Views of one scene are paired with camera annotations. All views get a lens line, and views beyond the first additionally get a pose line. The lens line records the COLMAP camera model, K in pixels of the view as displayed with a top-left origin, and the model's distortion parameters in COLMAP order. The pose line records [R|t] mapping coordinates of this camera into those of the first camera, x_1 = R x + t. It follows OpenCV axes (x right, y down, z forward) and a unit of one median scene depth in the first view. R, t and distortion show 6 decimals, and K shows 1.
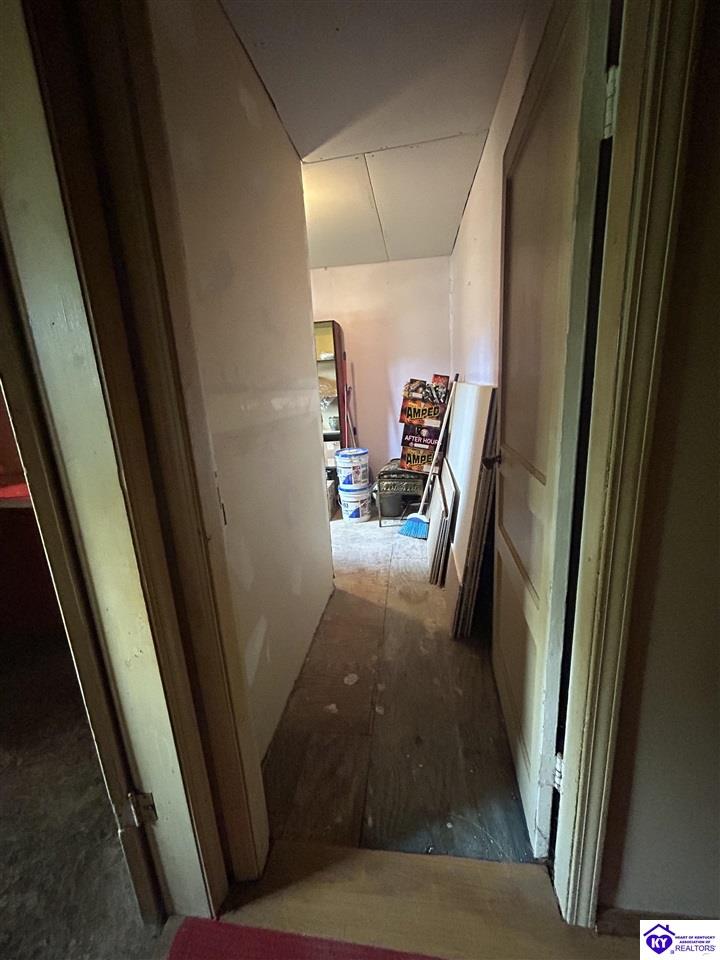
lens RADIAL K [[387.6, 0, 358.0], [0, 387.6, 479.9], [0, 0, 1]] dist [0.000459, -0.000003]
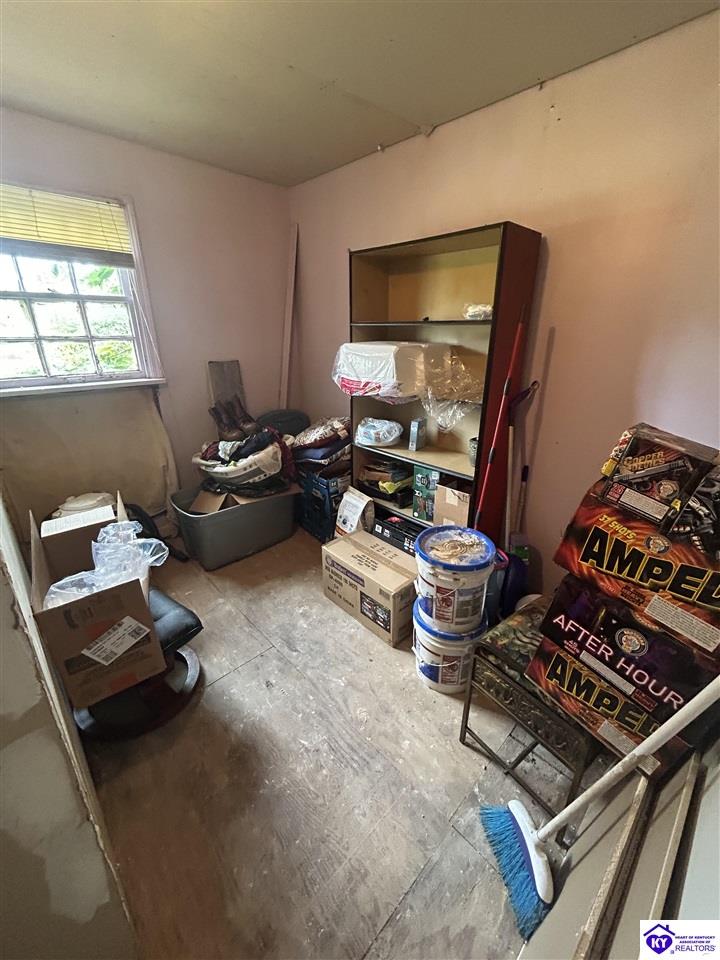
lens RADIAL K [[387.6, 0, 362.0], [0, 387.6, 477.9], [0, 0, 1]] dist [0.000459, -0.000003]
pose [[0.777806, 0.278802, -0.563283, 0.144587], [-0.192936, 0.958871, 0.208187, -0.246630], [0.598158, -0.053252, 0.799607, 0.675661]]
